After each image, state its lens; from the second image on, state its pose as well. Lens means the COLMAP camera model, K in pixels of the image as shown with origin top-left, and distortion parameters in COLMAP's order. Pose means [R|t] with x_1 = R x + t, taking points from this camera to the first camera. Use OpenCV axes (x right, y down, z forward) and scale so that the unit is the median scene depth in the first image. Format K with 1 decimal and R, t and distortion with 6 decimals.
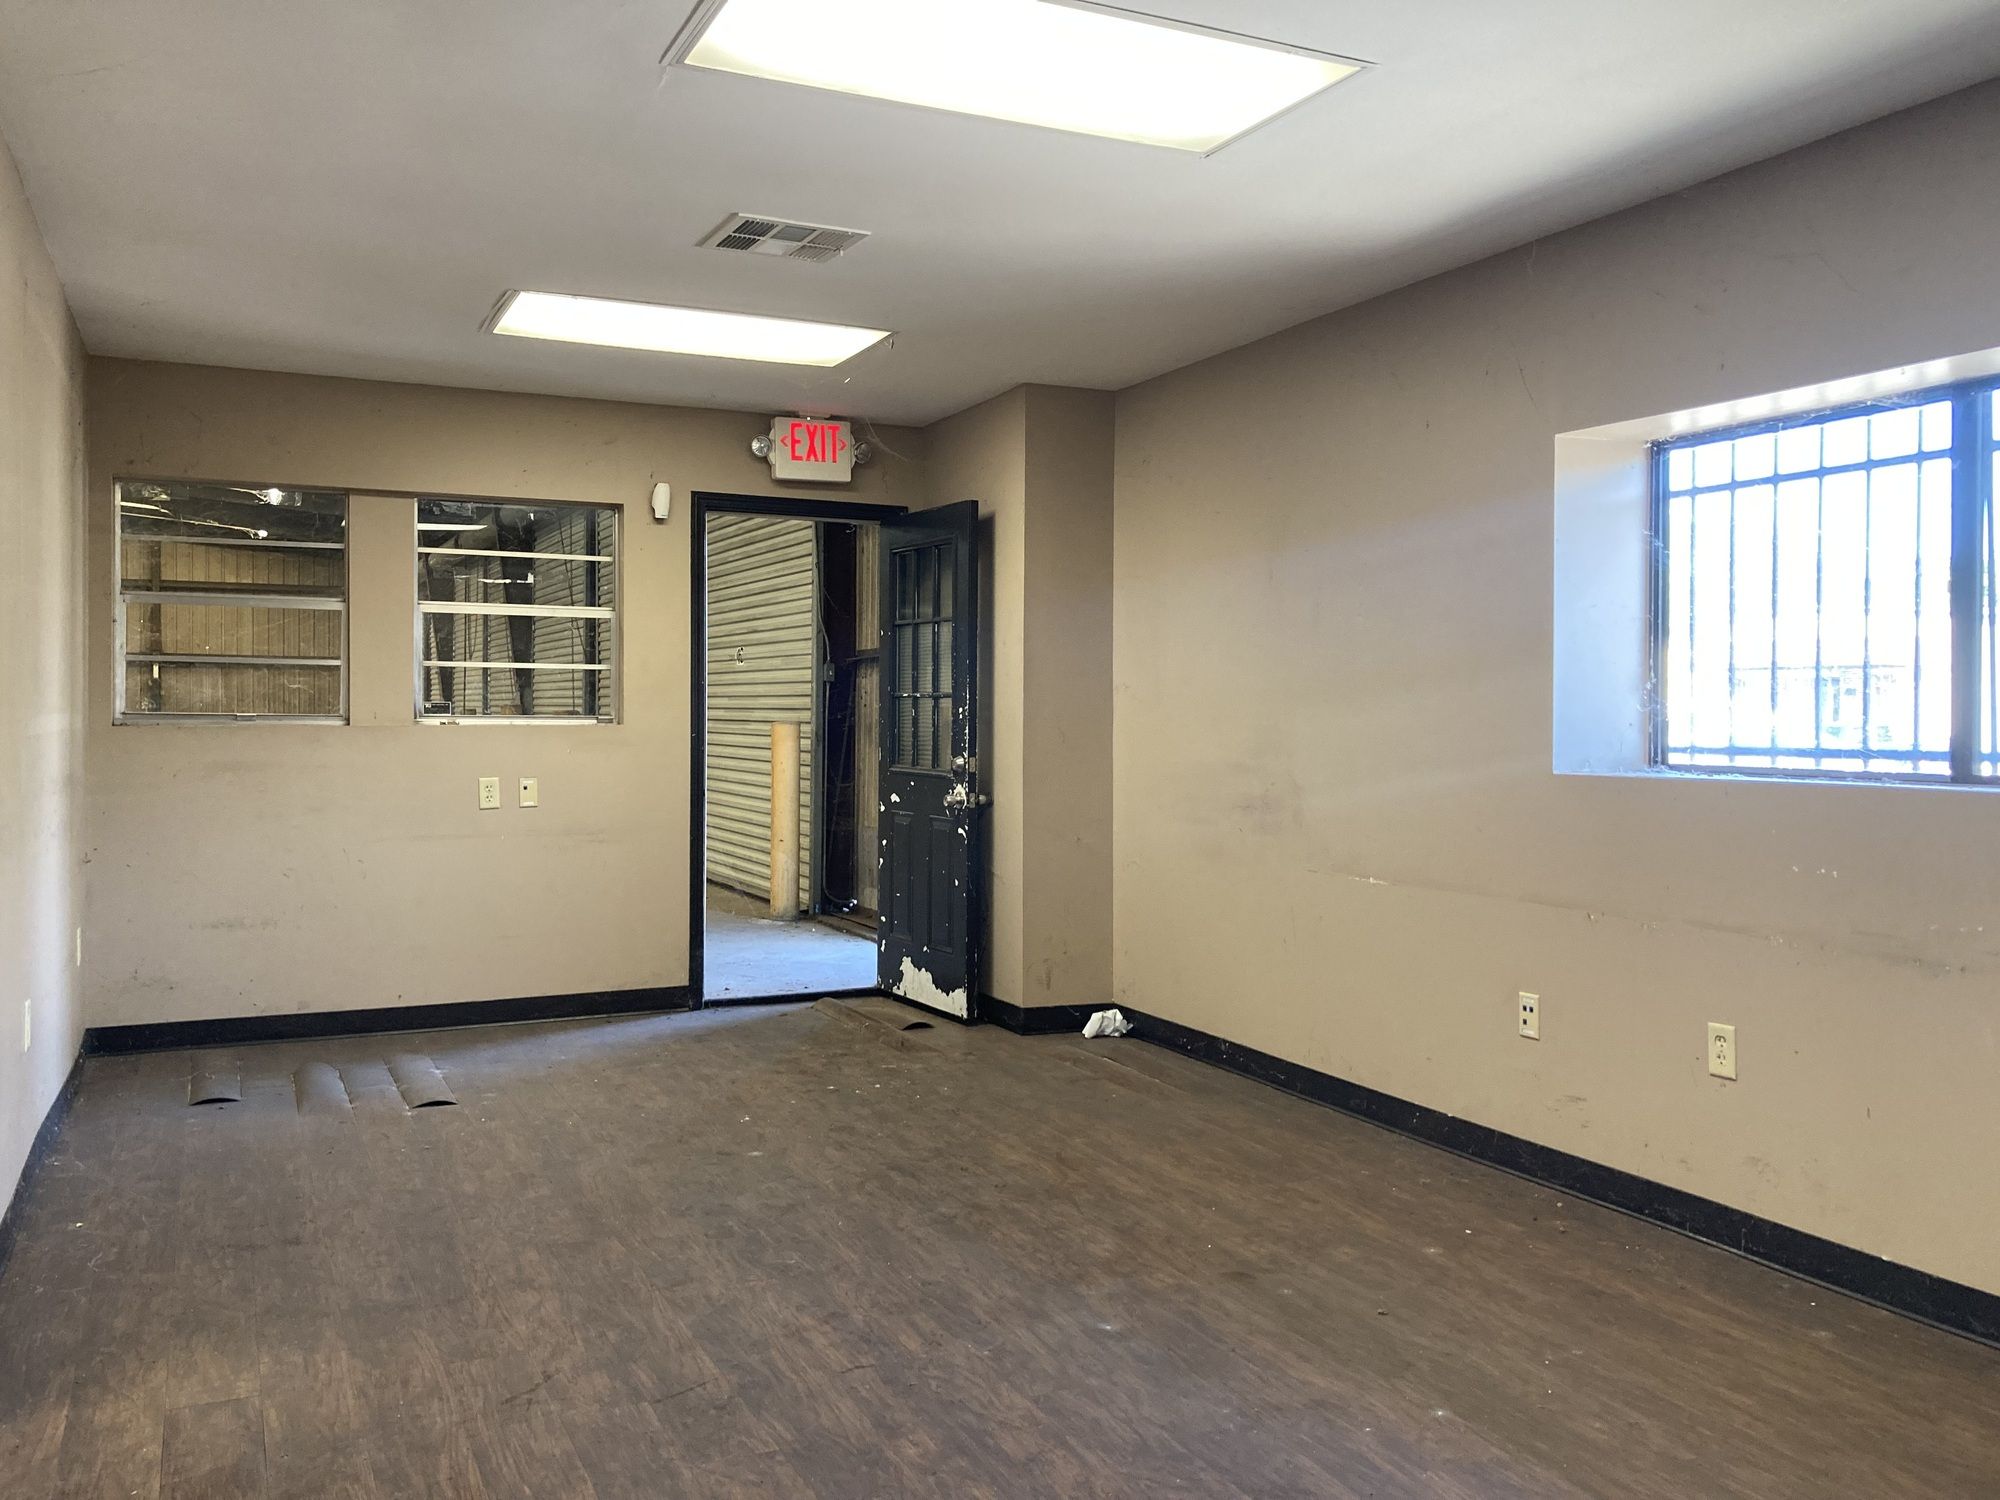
lens RADIAL K [[1660.3, 0, 1000.5], [0, 1660.3, 741.2], [0, 0, 1]] dist [0.058790, -0.005261]
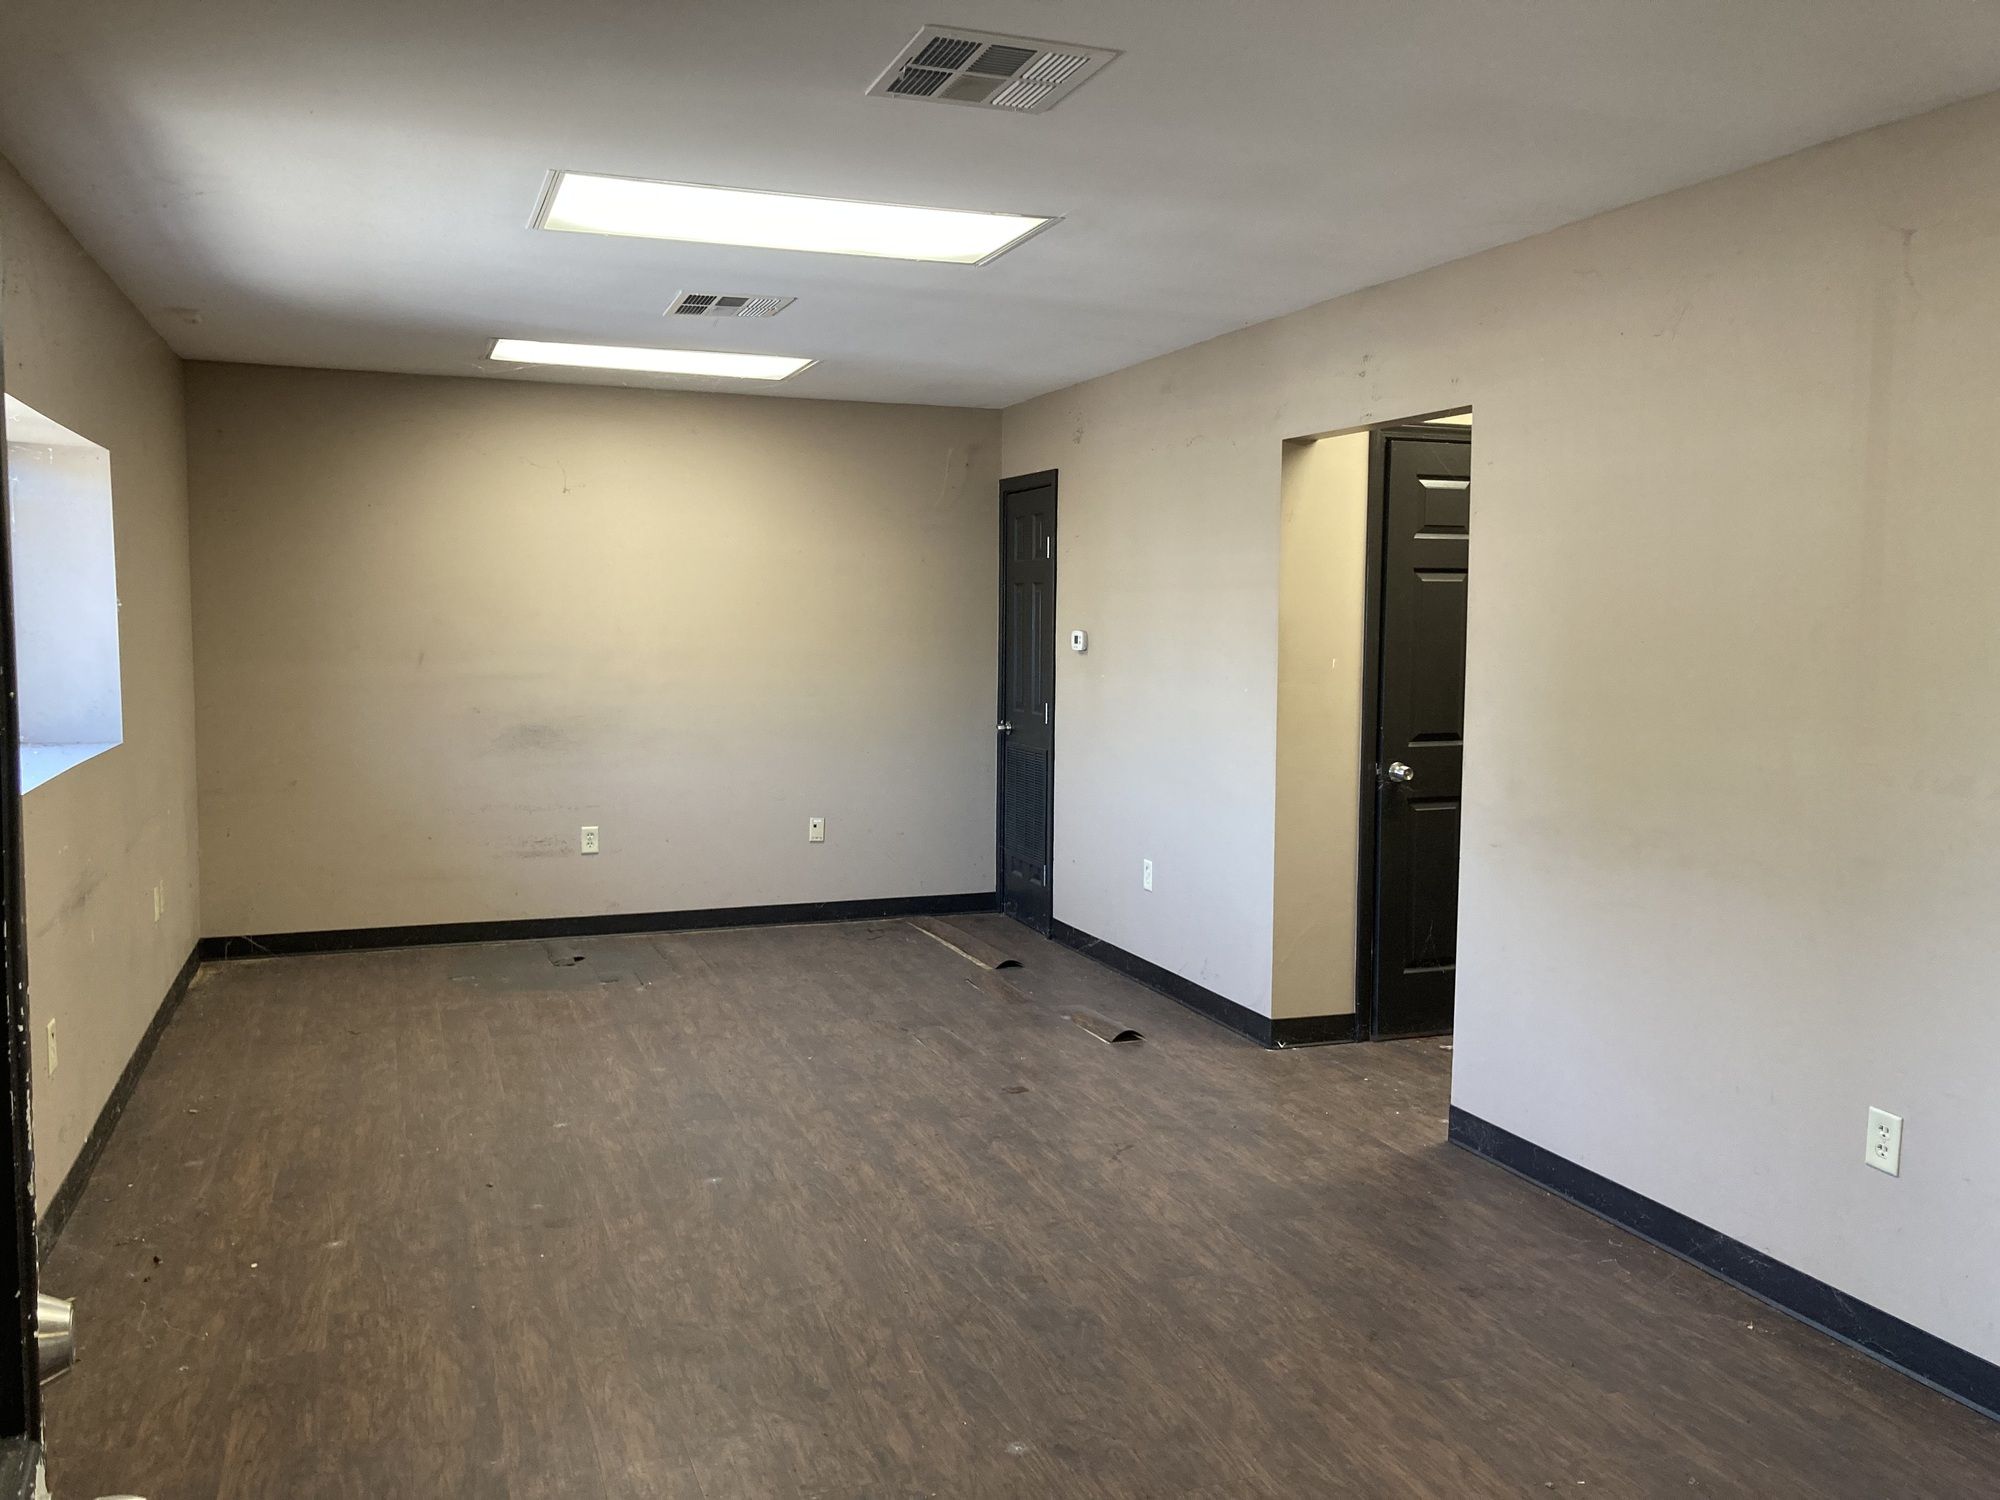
lens RADIAL K [[1660.3, 0, 998.9], [0, 1660.3, 751.5], [0, 0, 1]] dist [0.058790, -0.005261]
pose [[-0.996159, -0.018186, 0.085652, -0.262124], [-0.009112, 0.994413, 0.105166, -0.123205], [-0.087086, 0.103981, -0.990759, 2.225731]]
